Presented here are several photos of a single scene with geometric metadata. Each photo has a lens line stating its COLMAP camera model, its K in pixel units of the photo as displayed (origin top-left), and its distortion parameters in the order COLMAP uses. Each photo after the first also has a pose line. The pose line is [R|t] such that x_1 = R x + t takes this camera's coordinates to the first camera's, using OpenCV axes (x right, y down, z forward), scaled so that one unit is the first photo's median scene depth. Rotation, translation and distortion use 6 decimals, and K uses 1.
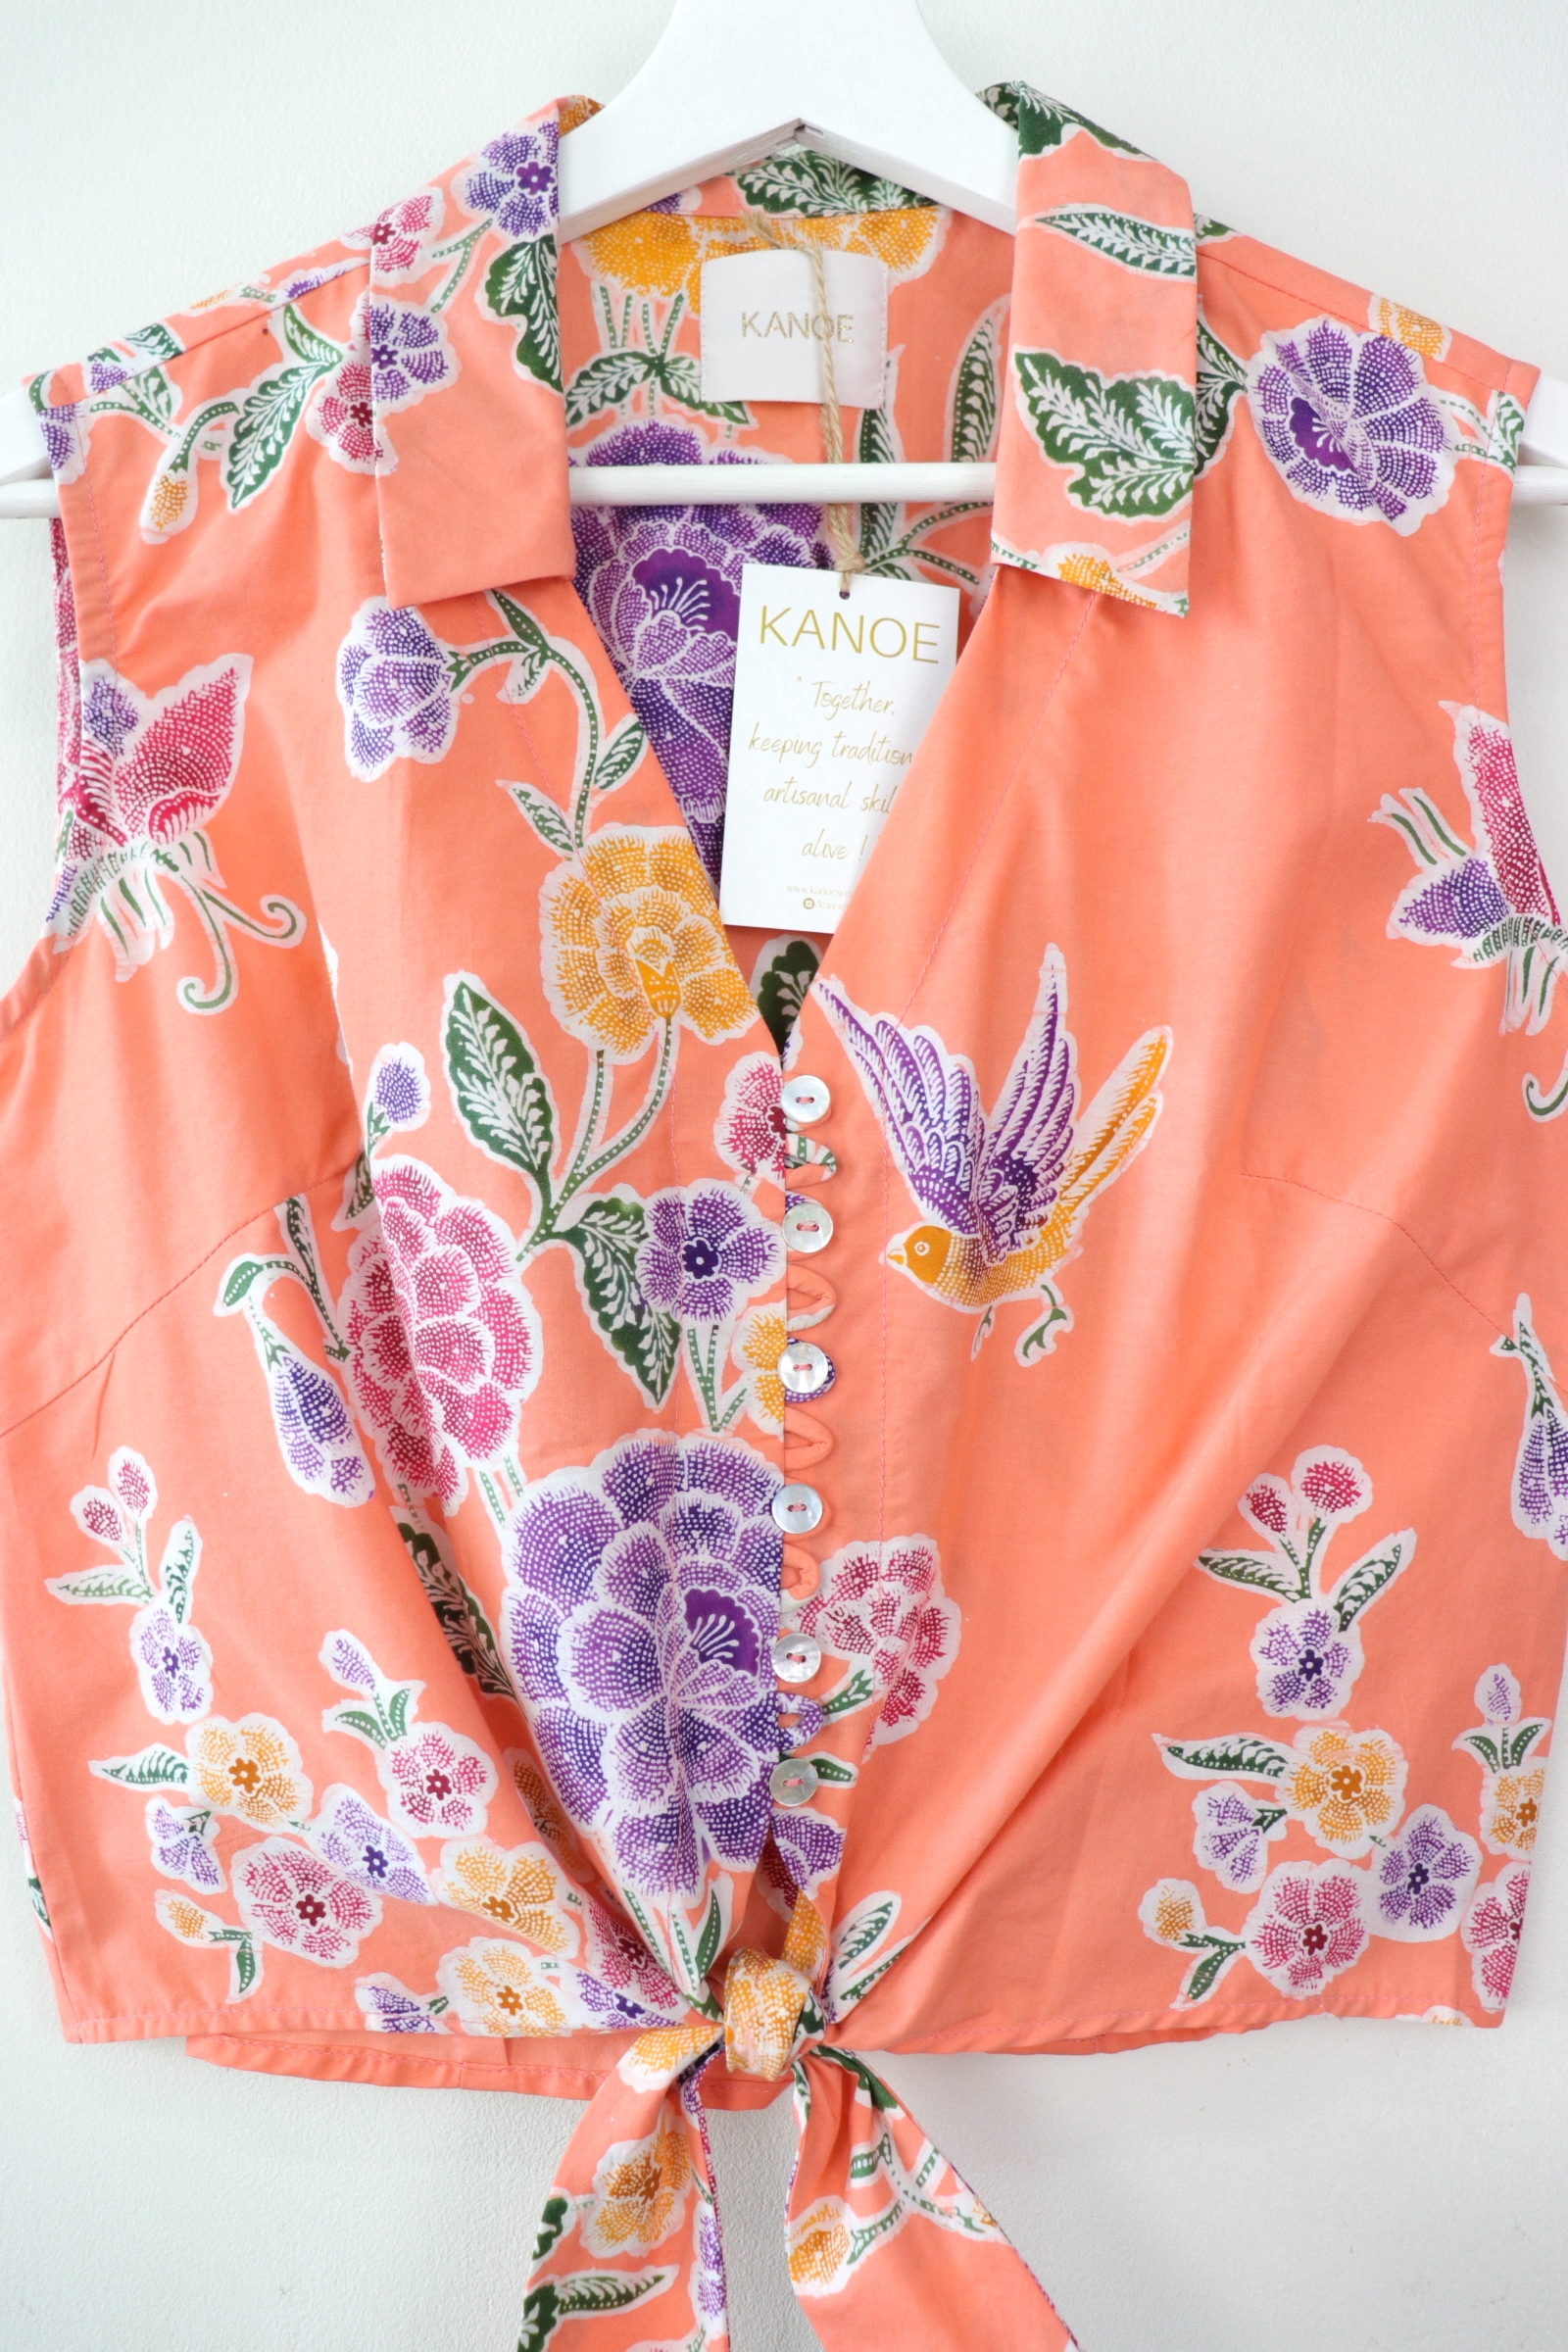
lens RADIAL K [[2011.4, 0, 770.8], [0, 2011.4, 1163.8], [0, 0, 1]] dist [-0.131604, 0.070596]
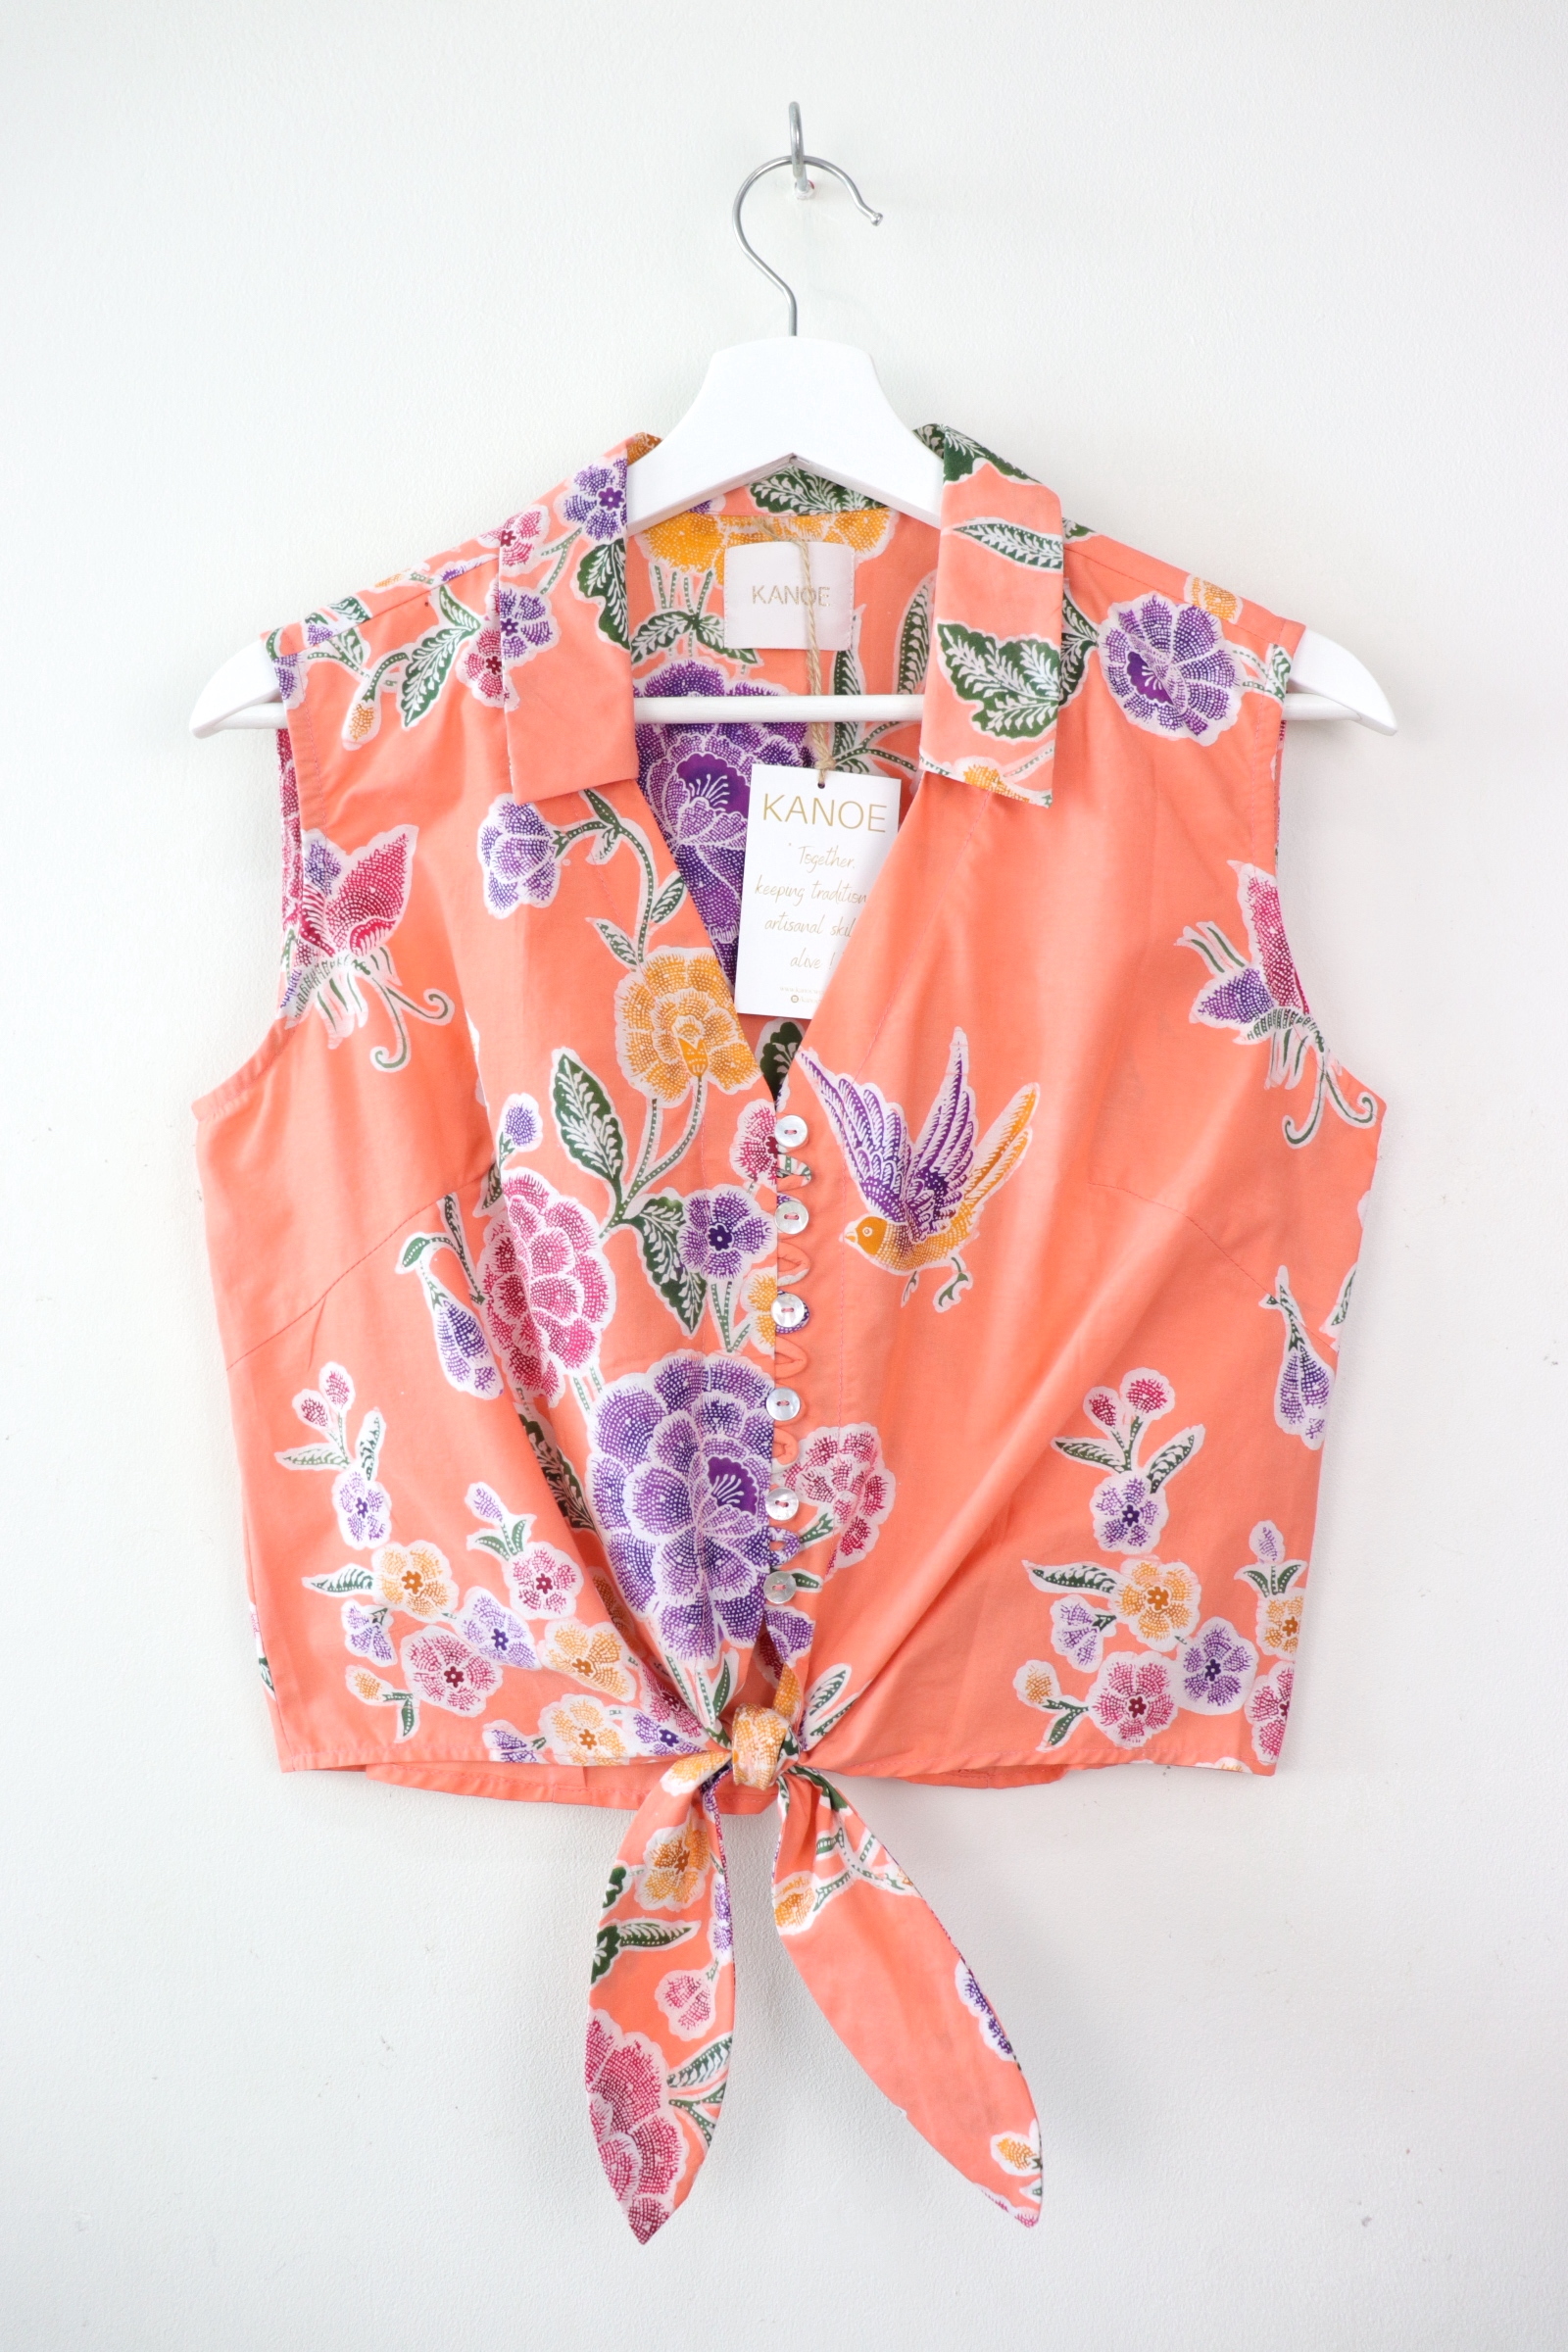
lens RADIAL K [[2011.4, 0, 776.9], [0, 2011.4, 1168.3], [0, 0, 1]] dist [-0.131604, 0.070596]
pose [[0.999852, 0.006411, -0.015965, 0.030407], [-0.006259, 0.999935, 0.009541, -0.018612], [0.016026, -0.009439, 0.999827, -0.489109]]
